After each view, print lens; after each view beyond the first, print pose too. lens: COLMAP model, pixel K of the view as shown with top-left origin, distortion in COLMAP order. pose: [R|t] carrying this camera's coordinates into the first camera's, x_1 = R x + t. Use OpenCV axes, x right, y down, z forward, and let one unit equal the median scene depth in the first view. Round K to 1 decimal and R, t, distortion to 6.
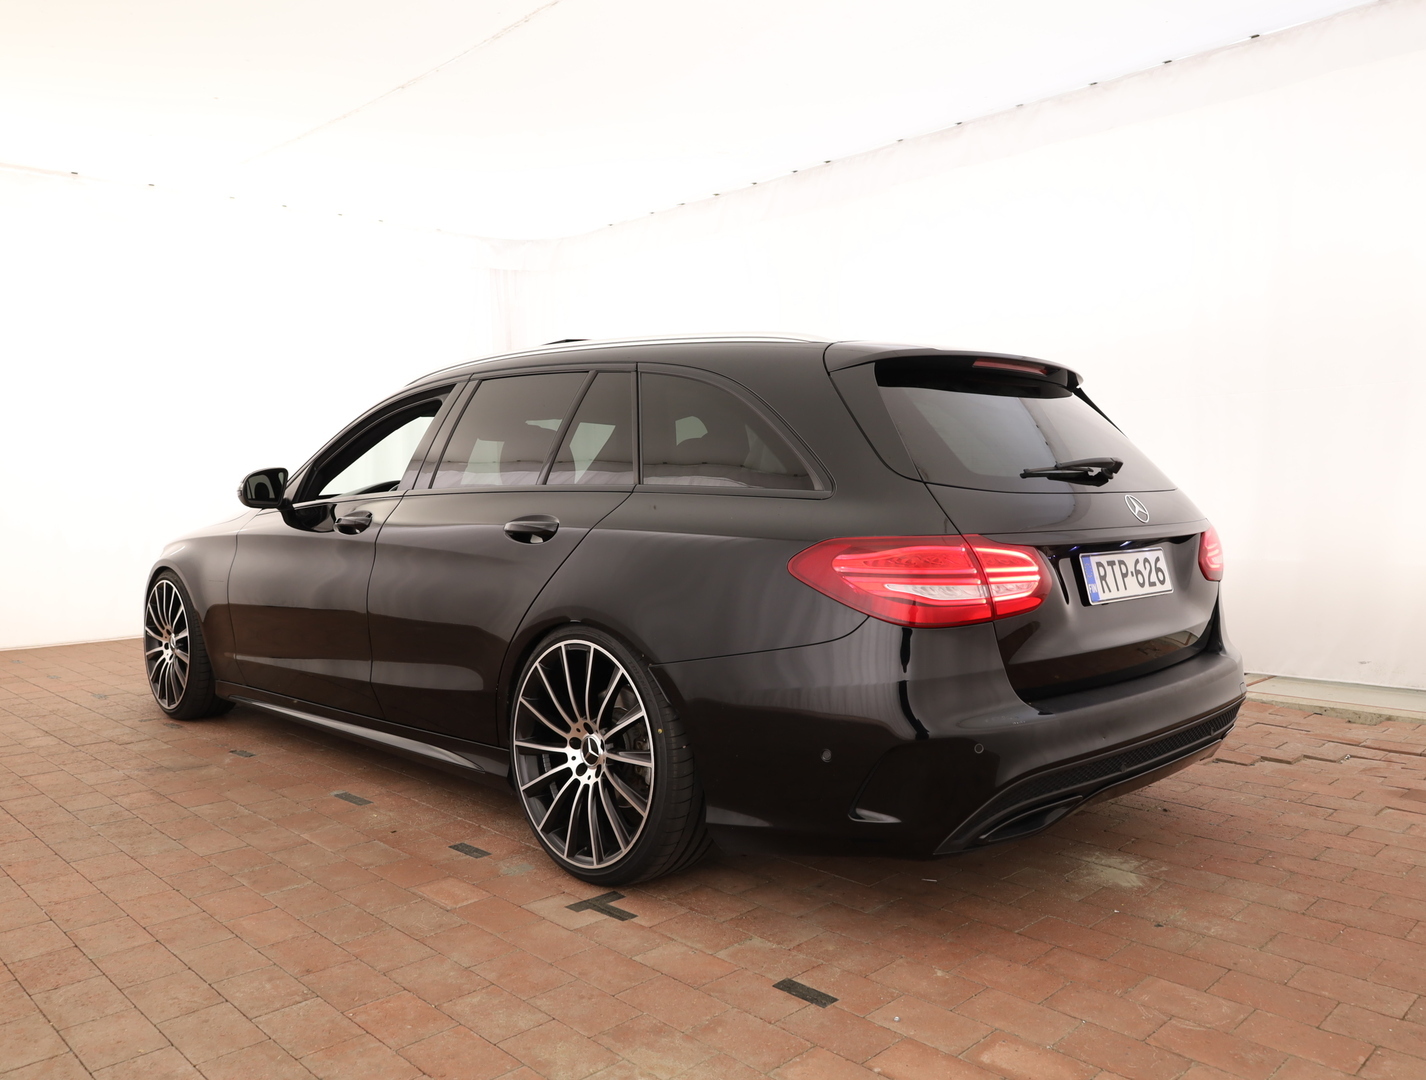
lens RADIAL K [[1083.2, 0, 714.5], [0, 1083.2, 542.0], [0, 0, 1]] dist [-0.007767, 0.014443]
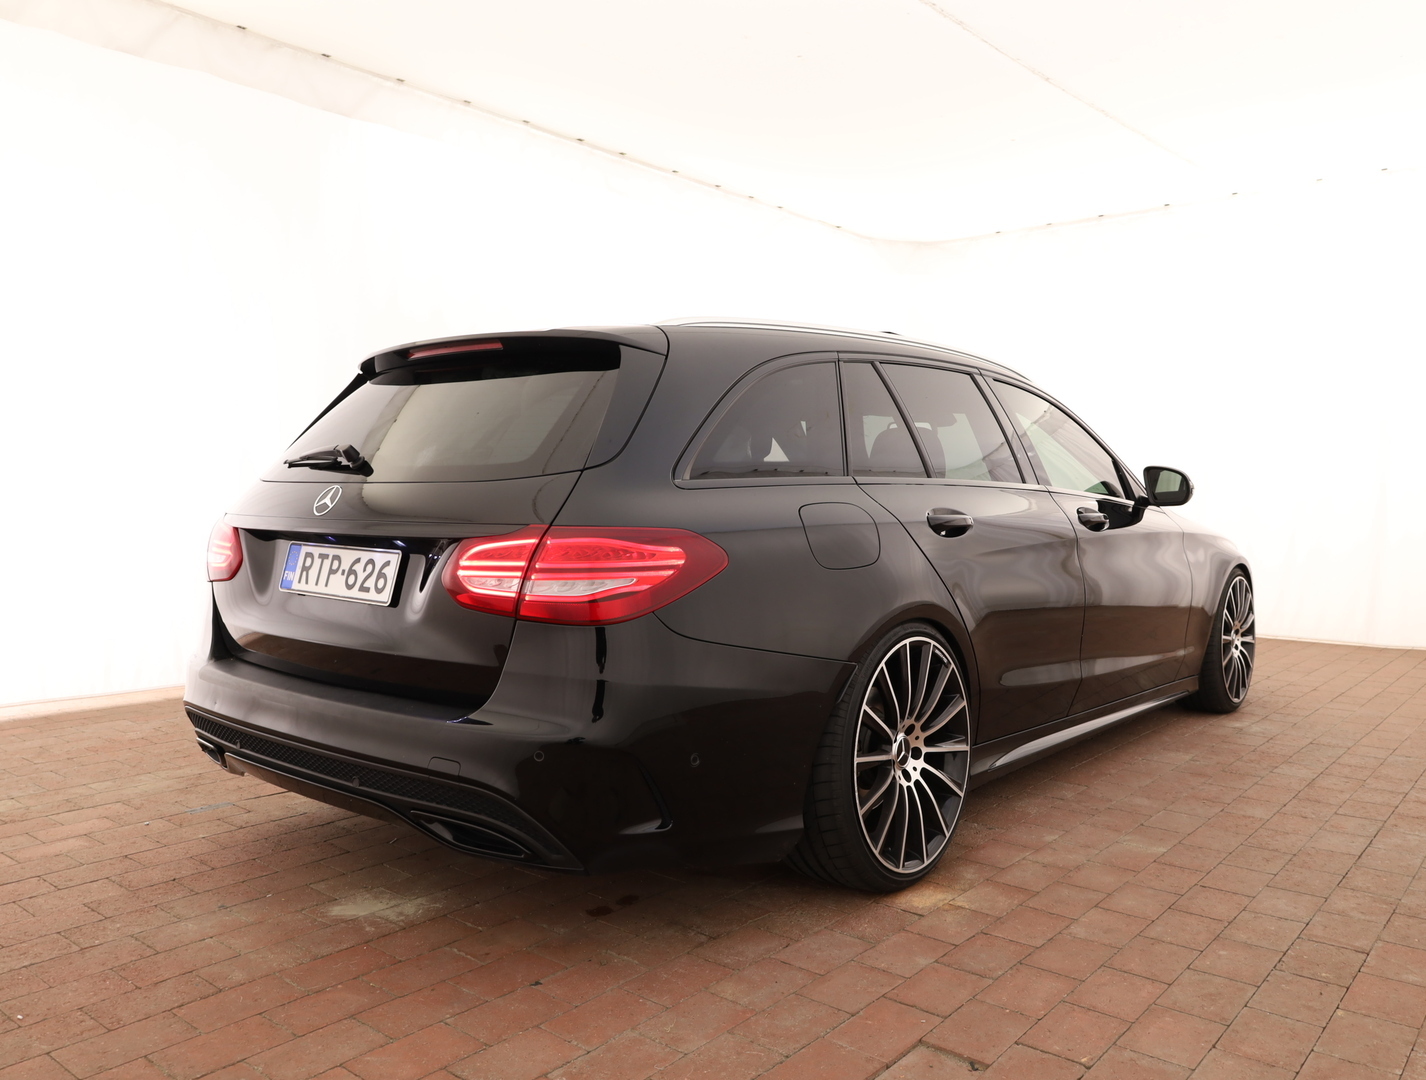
lens RADIAL K [[1083.2, 0, 712.1], [0, 1083.2, 538.4], [0, 0, 1]] dist [-0.007767, 0.014443]
pose [[0.111336, 0.053646, -0.992334, 1.328740], [-0.060302, 0.997067, 0.047137, -0.060866], [0.991952, 0.054592, 0.114244, 1.208081]]
